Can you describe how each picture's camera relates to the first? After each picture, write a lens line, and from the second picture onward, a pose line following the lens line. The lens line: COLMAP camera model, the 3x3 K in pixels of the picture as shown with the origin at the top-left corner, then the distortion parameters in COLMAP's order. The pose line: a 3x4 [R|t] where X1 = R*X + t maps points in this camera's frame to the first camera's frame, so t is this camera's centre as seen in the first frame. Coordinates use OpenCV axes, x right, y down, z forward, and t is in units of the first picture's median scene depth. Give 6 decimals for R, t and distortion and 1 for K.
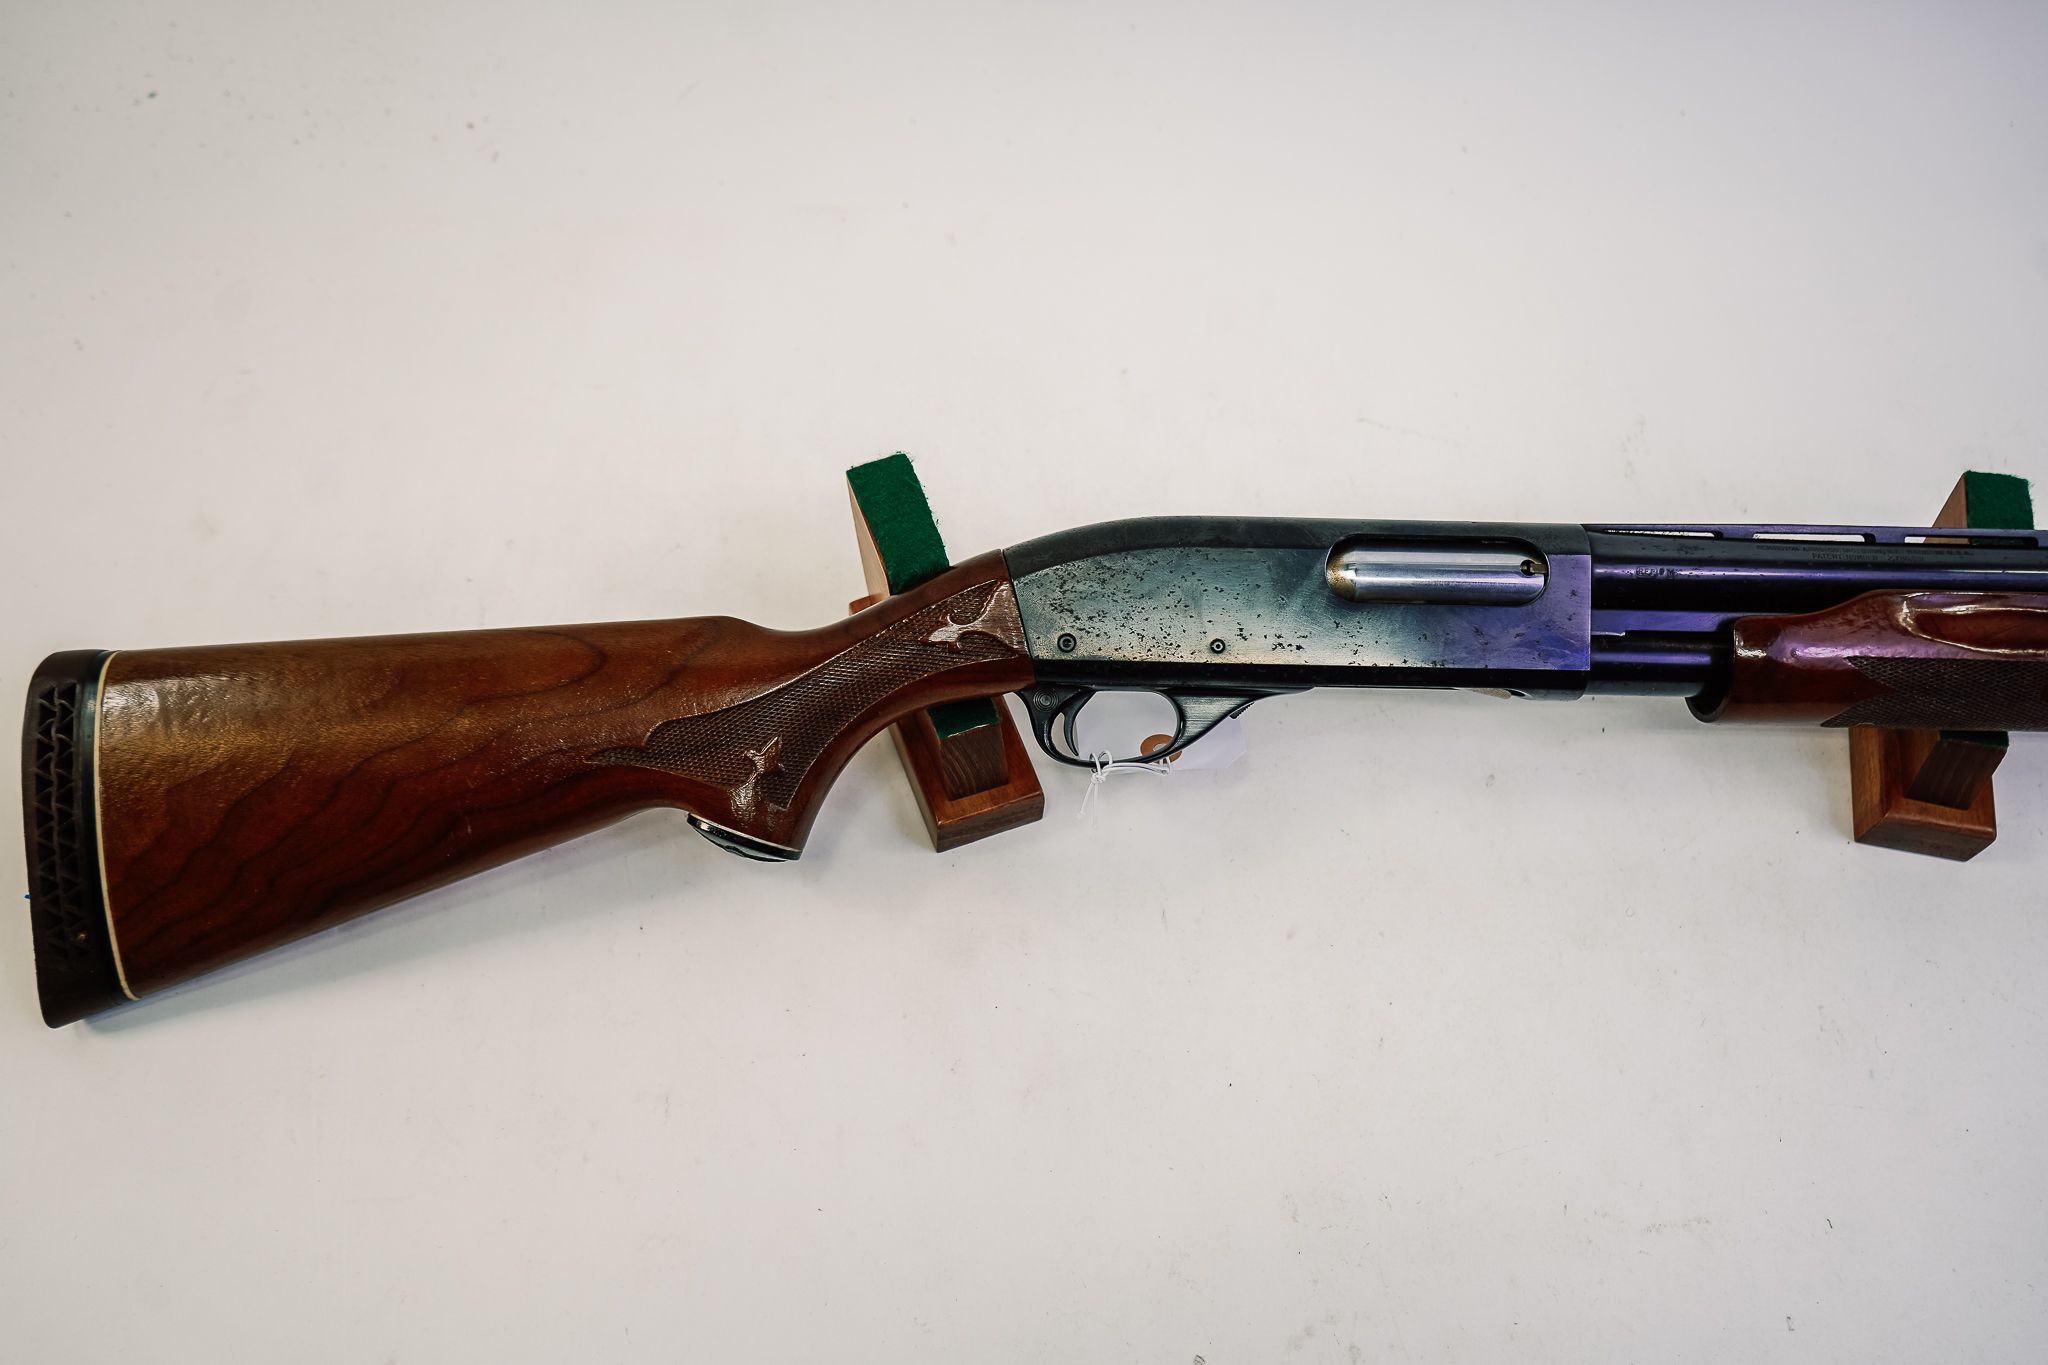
lens RADIAL K [[1626.5, 0, 1024.0], [0, 1626.5, 682.5], [0, 0, 1]] dist [-0.016095, 0.011868]
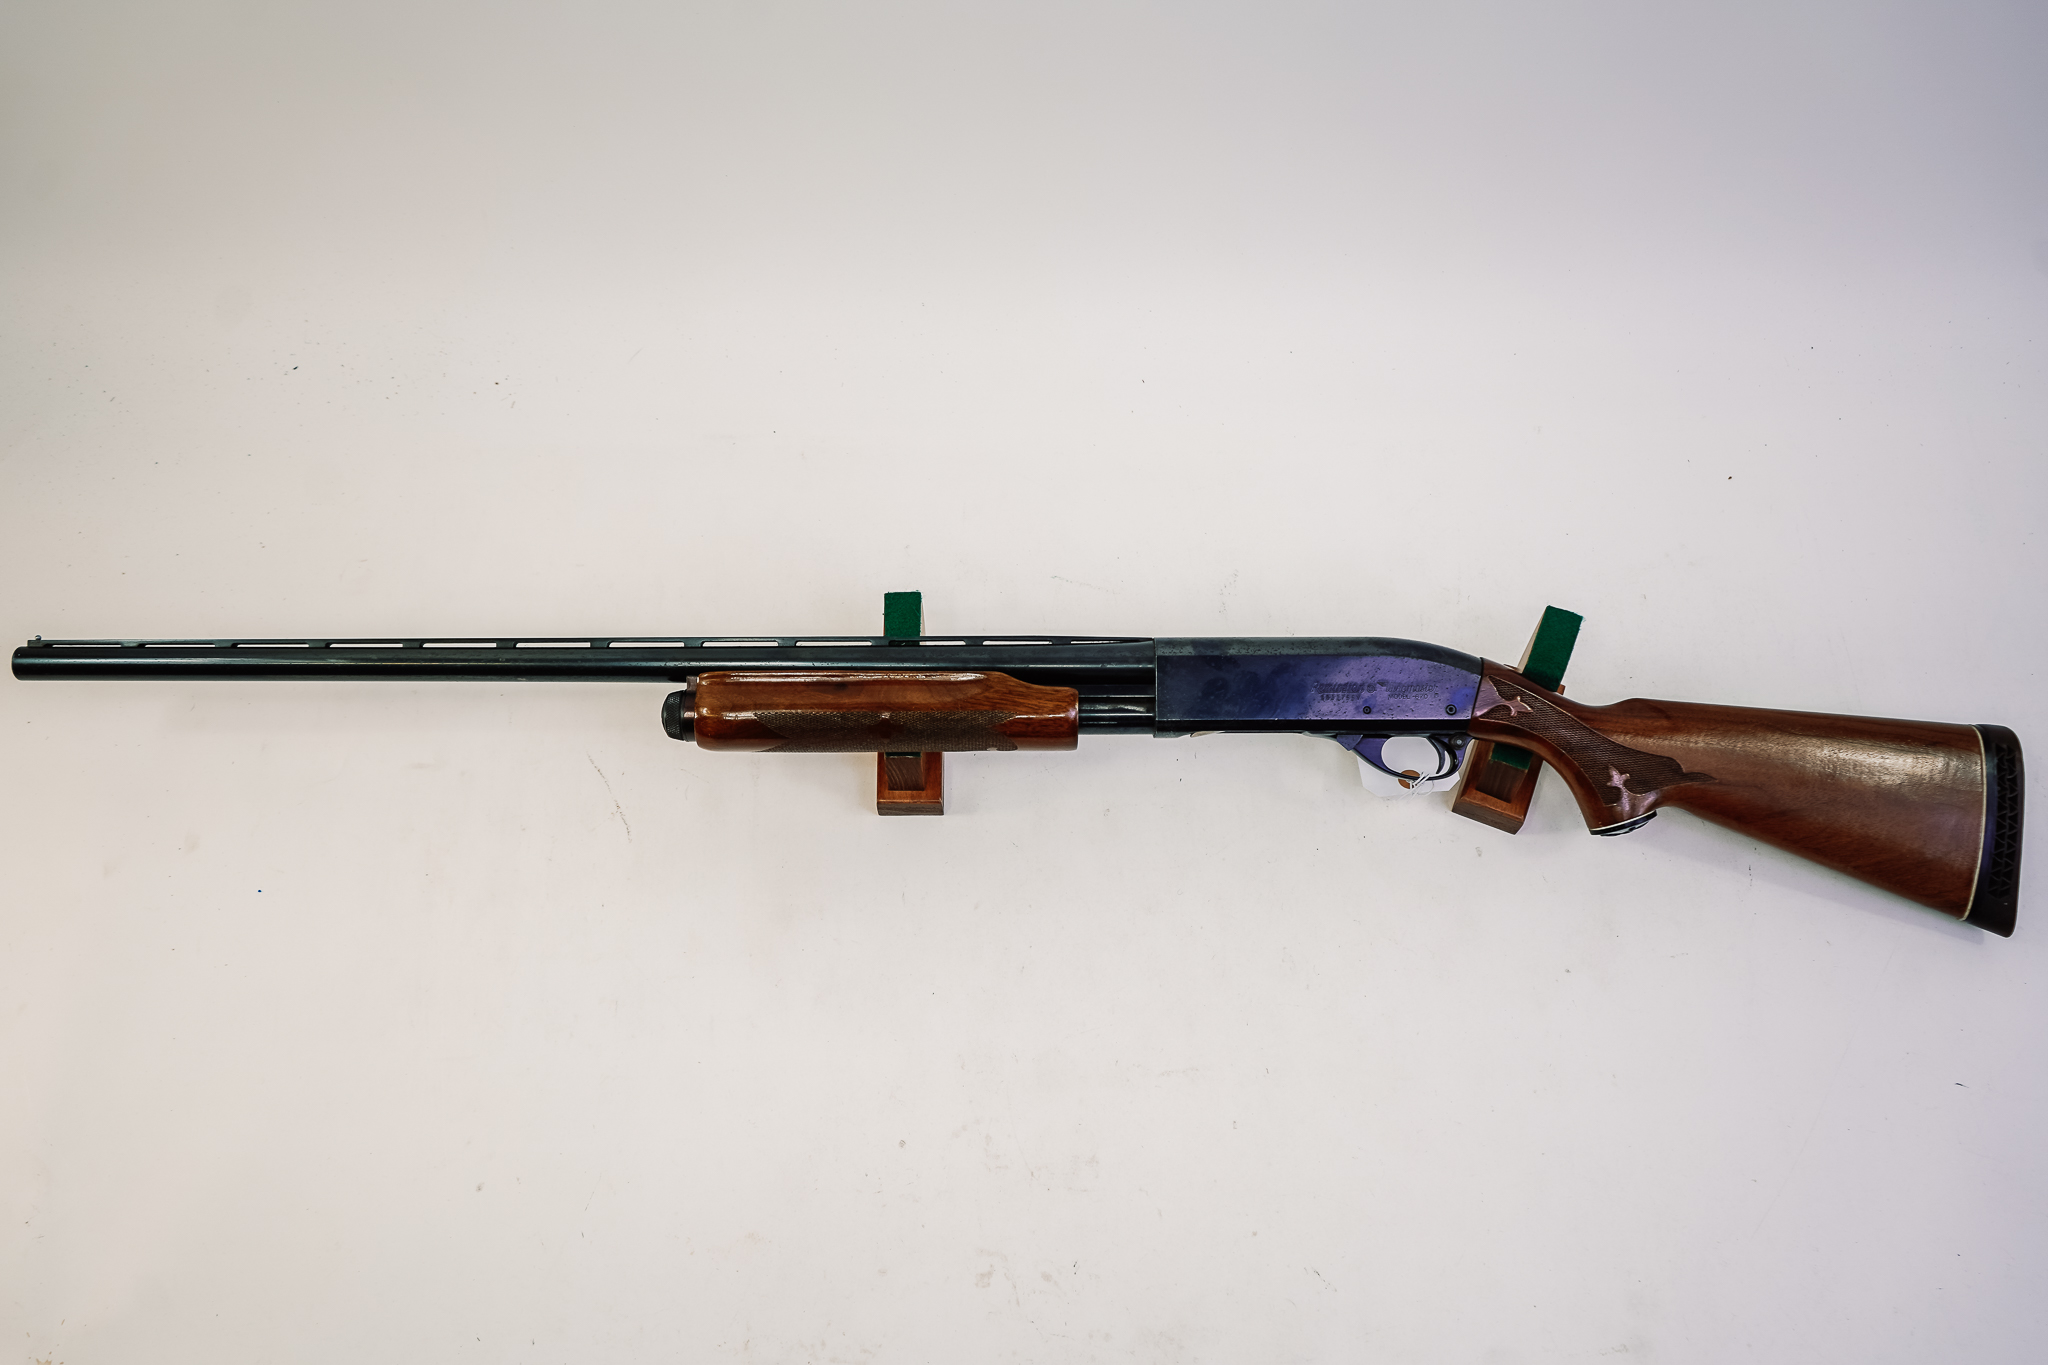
lens RADIAL K [[1626.5, 0, 1024.0], [0, 1626.5, 682.5], [0, 0, 1]] dist [-0.016095, 0.011868]
pose [[0.998841, -0.011712, -0.046690, 0.292230], [0.014632, 0.997925, 0.062709, -0.185585], [0.045858, -0.063320, 0.996939, -0.685477]]
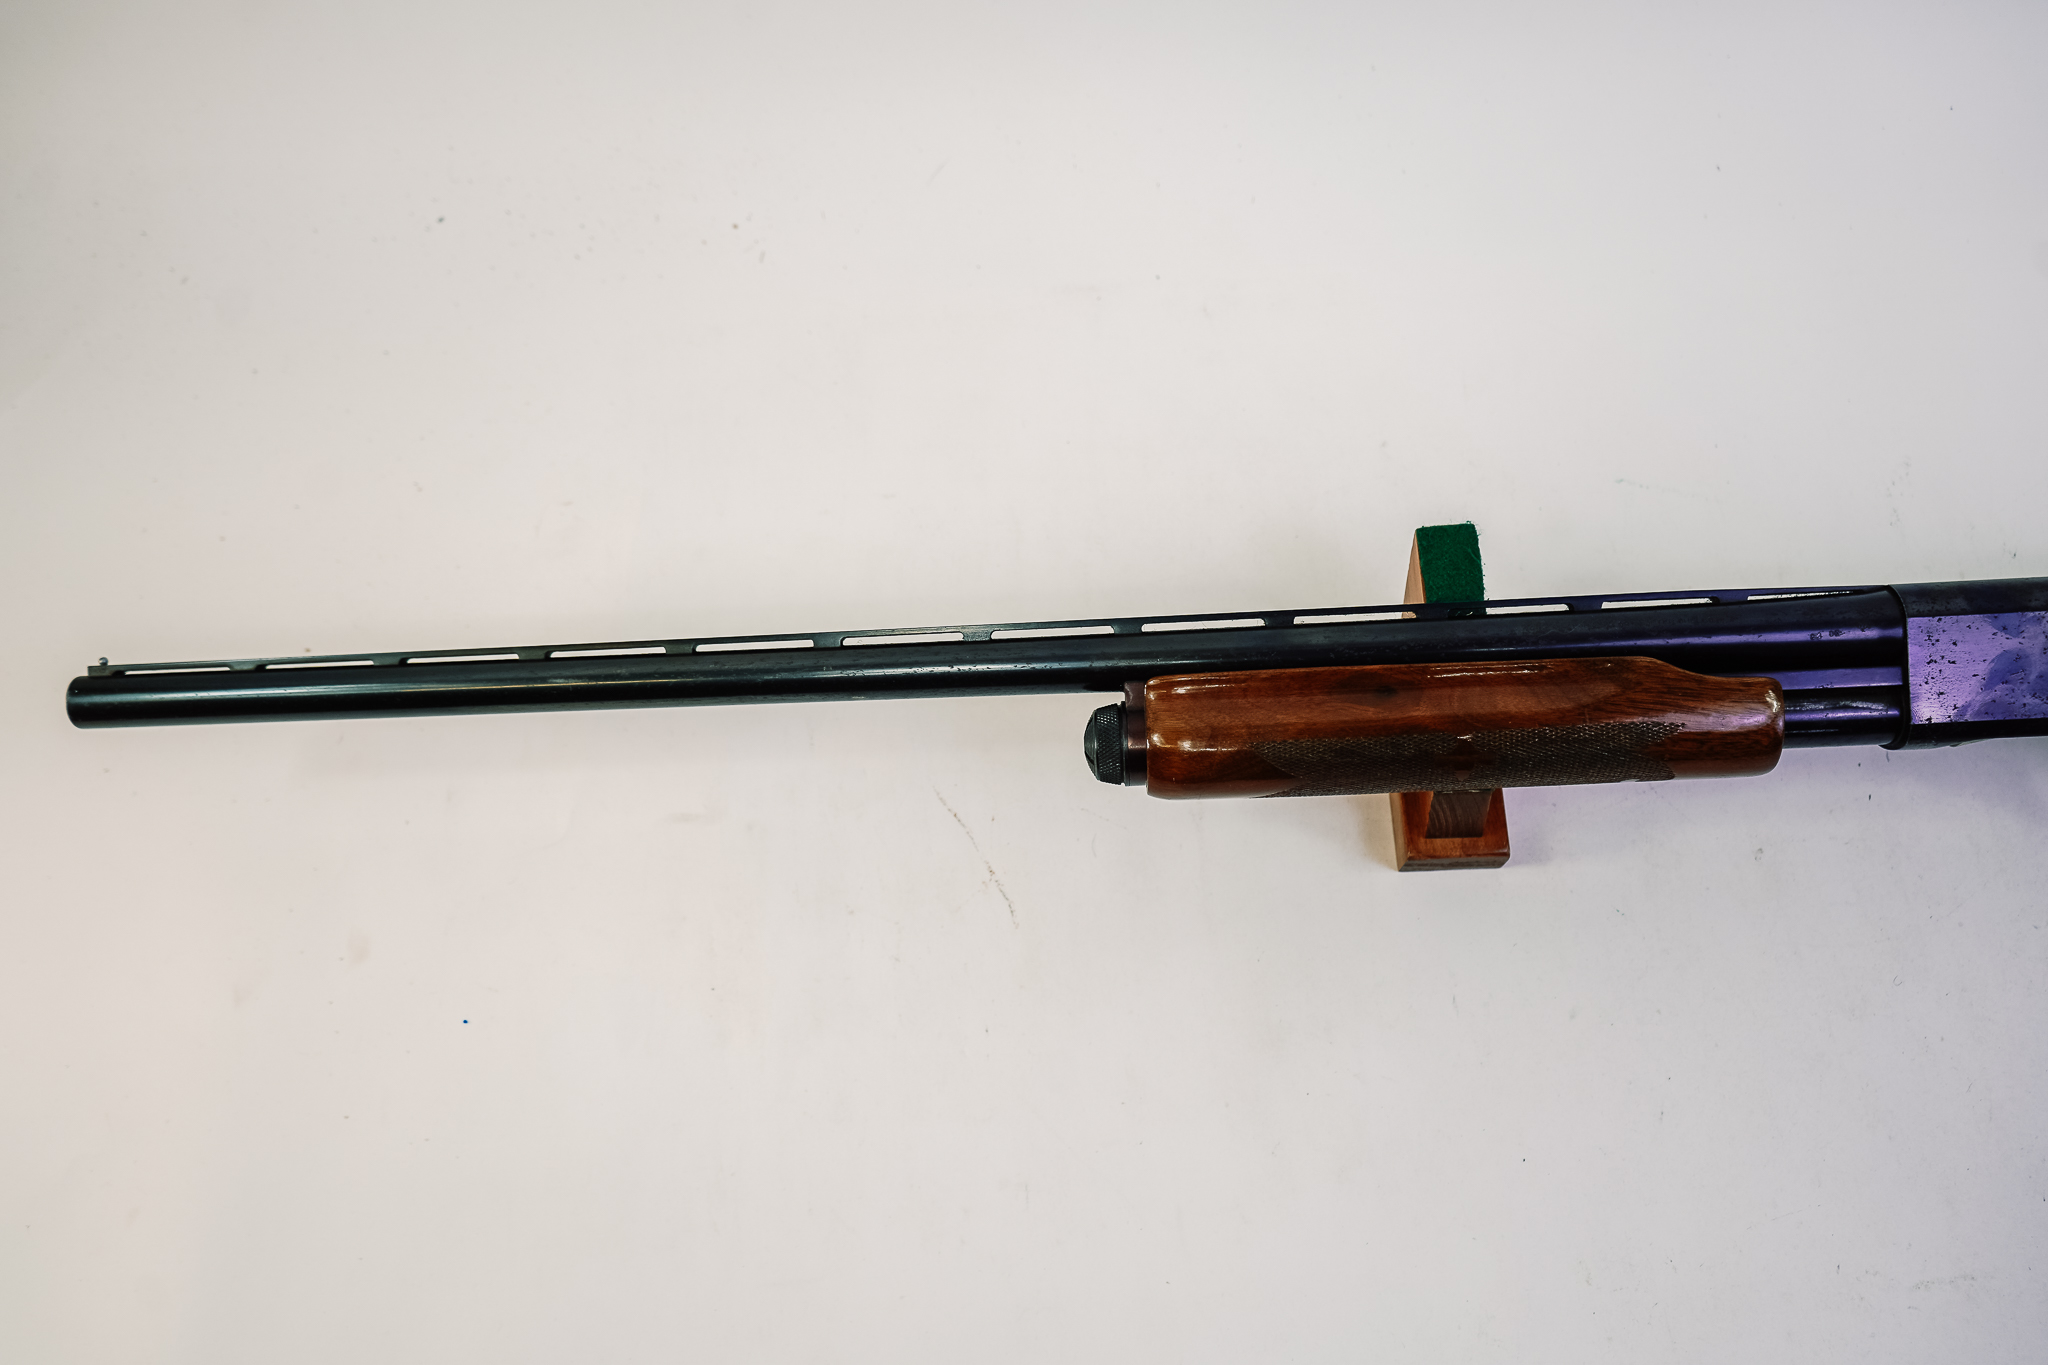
lens RADIAL K [[1626.5, 0, 1024.0], [0, 1626.5, 682.5], [0, 0, 1]] dist [-0.016095, 0.011868]
pose [[0.993374, -0.048605, -0.104138, -0.077342], [0.063806, 0.986925, 0.148015, -0.246936], [0.095582, -0.153679, 0.983487, -0.073954]]
